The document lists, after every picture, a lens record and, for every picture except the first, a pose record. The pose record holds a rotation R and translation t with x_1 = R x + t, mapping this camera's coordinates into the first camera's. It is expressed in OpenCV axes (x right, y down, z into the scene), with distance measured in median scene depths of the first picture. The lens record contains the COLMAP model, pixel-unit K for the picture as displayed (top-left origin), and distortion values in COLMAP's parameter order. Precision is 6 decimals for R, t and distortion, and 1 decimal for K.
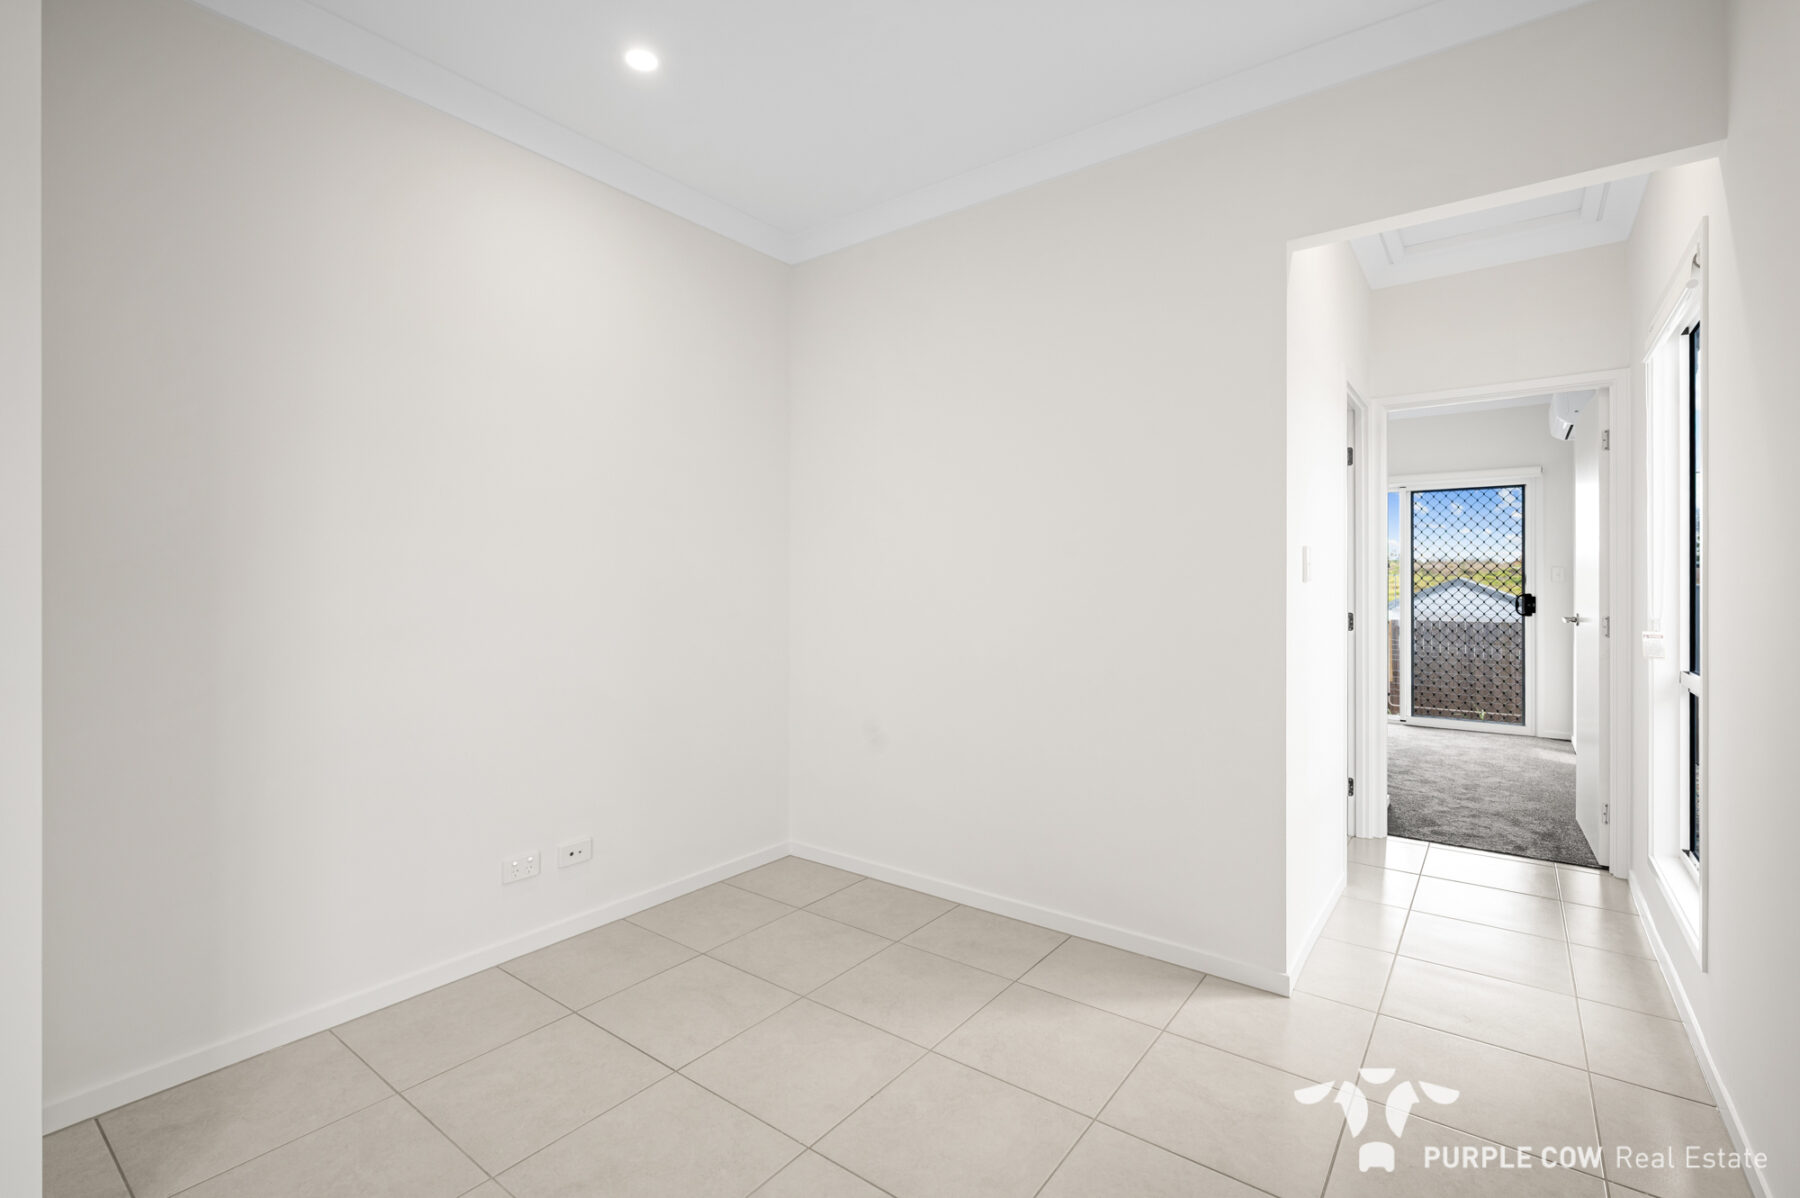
lens RADIAL K [[808.4, 0, 900.0], [0, 808.4, 599.0], [0, 0, 1]] dist [0.002003, 0.000713]
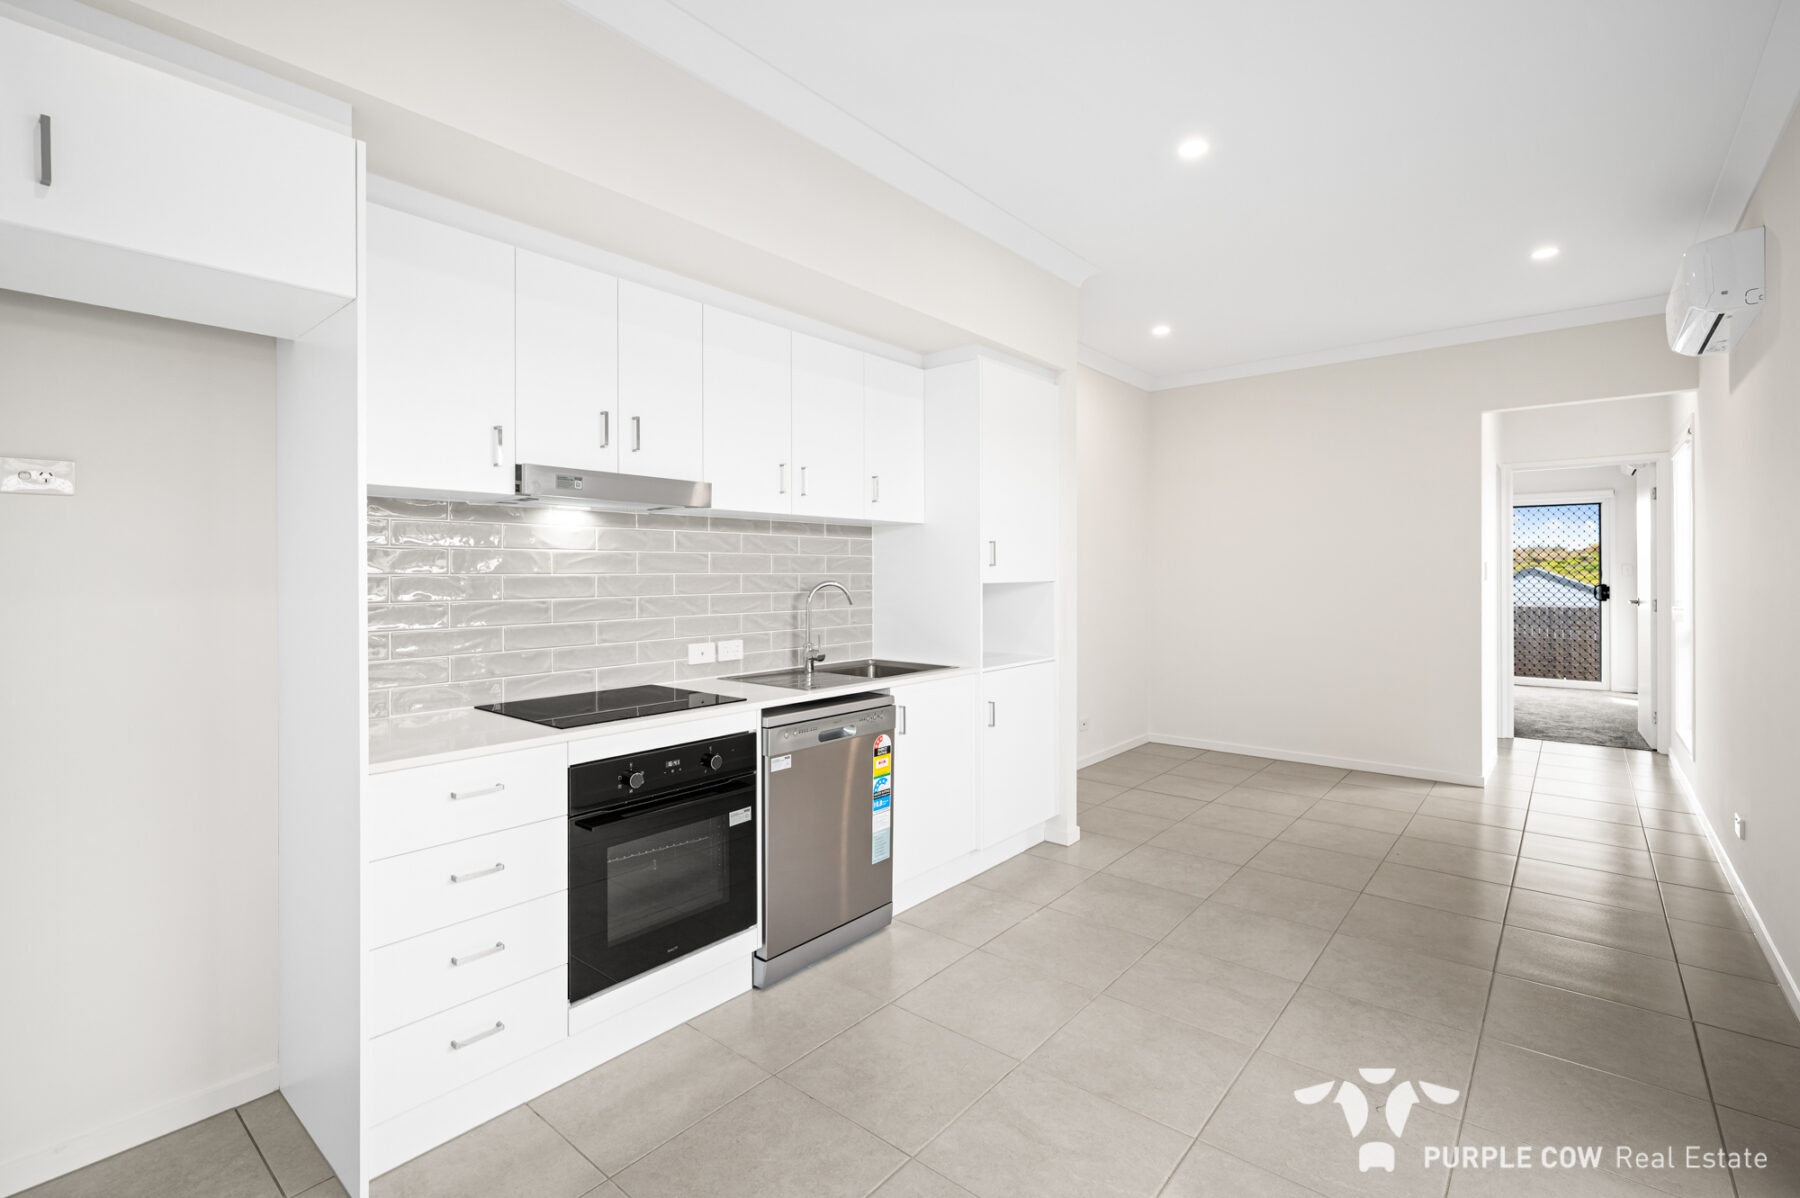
lens RADIAL K [[810.9, 0, 895.8], [0, 810.9, 586.0], [0, 0, 1]] dist [-0.000462, -0.000145]
pose [[0.998527, -0.002487, -0.054202, -0.351339], [0.002355, 0.999994, -0.002499, -0.003192], [0.054208, 0.002368, 0.998527, -0.441027]]
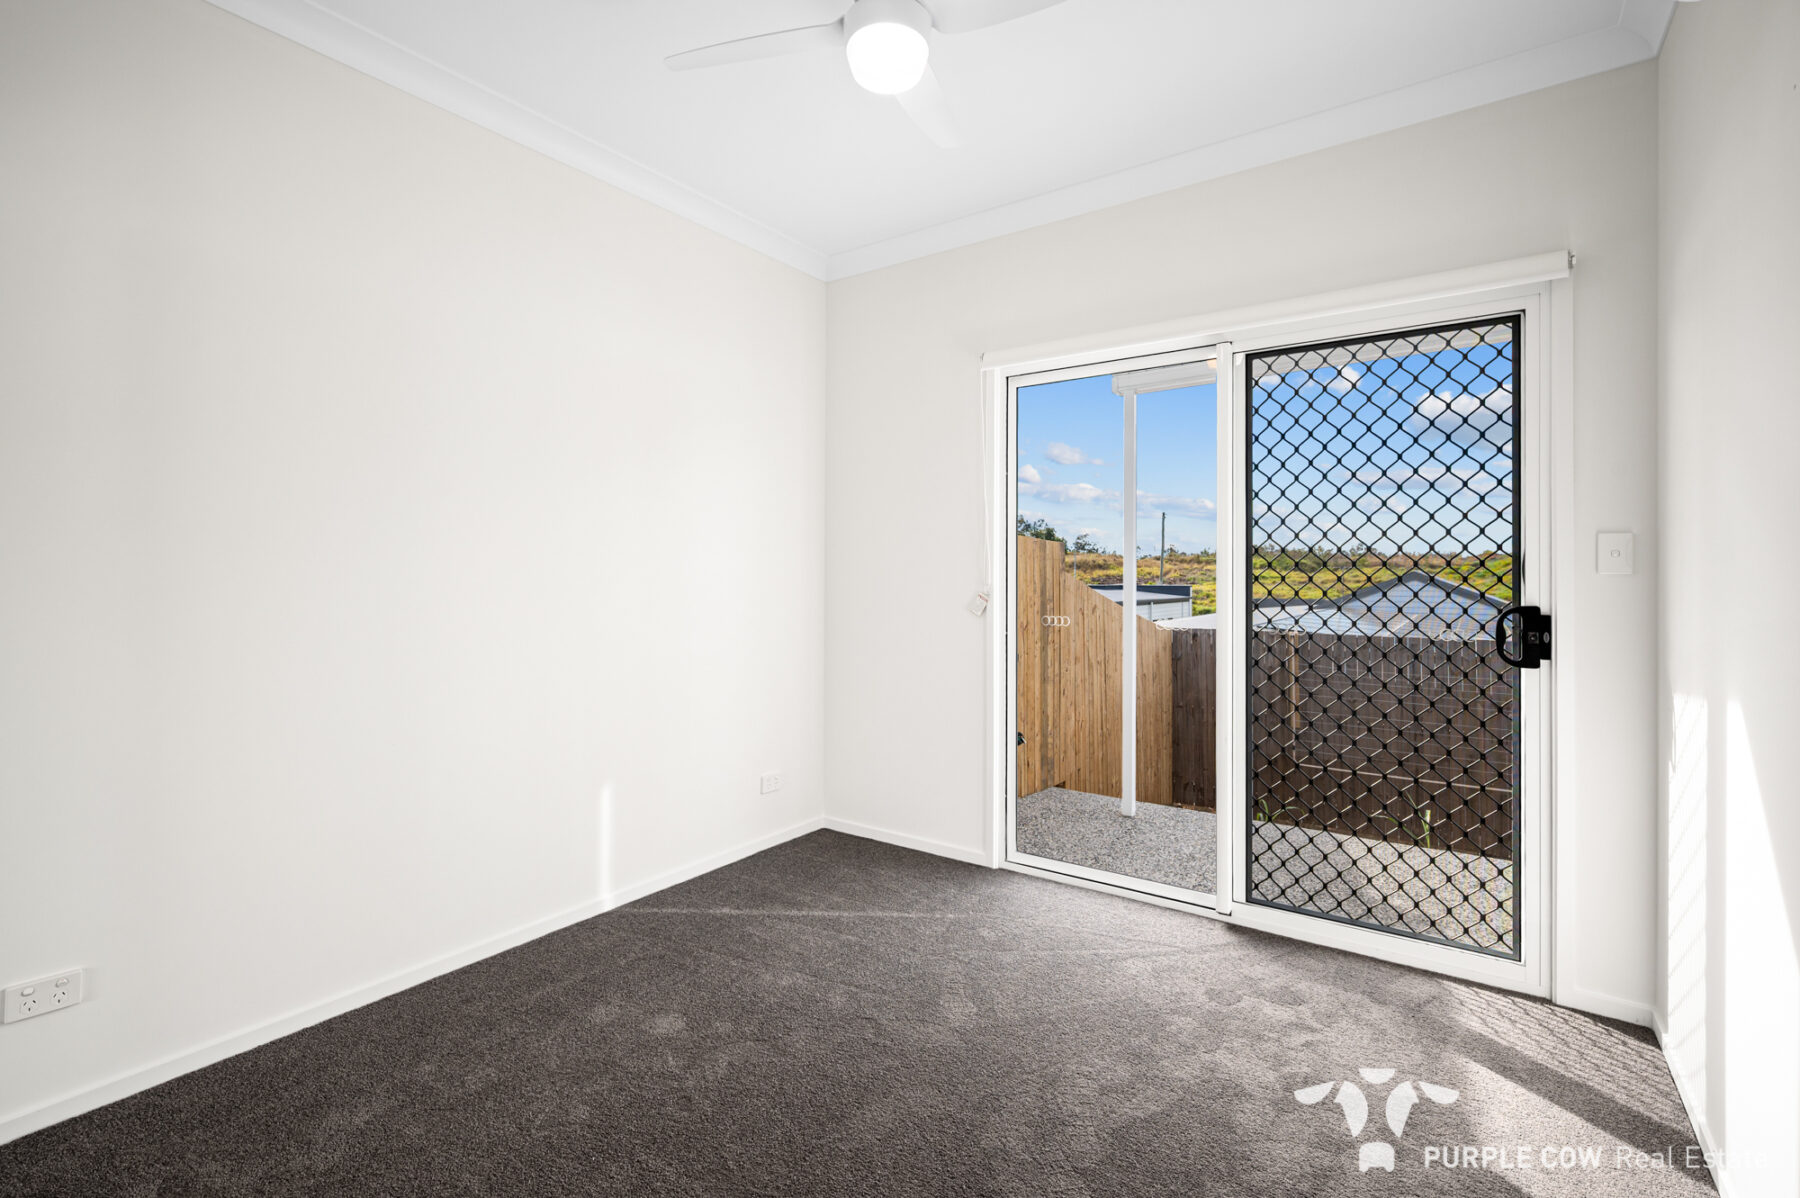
lens RADIAL K [[814.8, 0, 900.0], [0, 814.8, 599.0], [0, 0, 1]] dist [-0.001570, -0.000461]
pose [[0.999720, -0.001473, 0.023635, 0.521880], [0.001411, 0.999995, 0.002649, -0.011743], [-0.023639, -0.002615, 0.999717, 0.690776]]
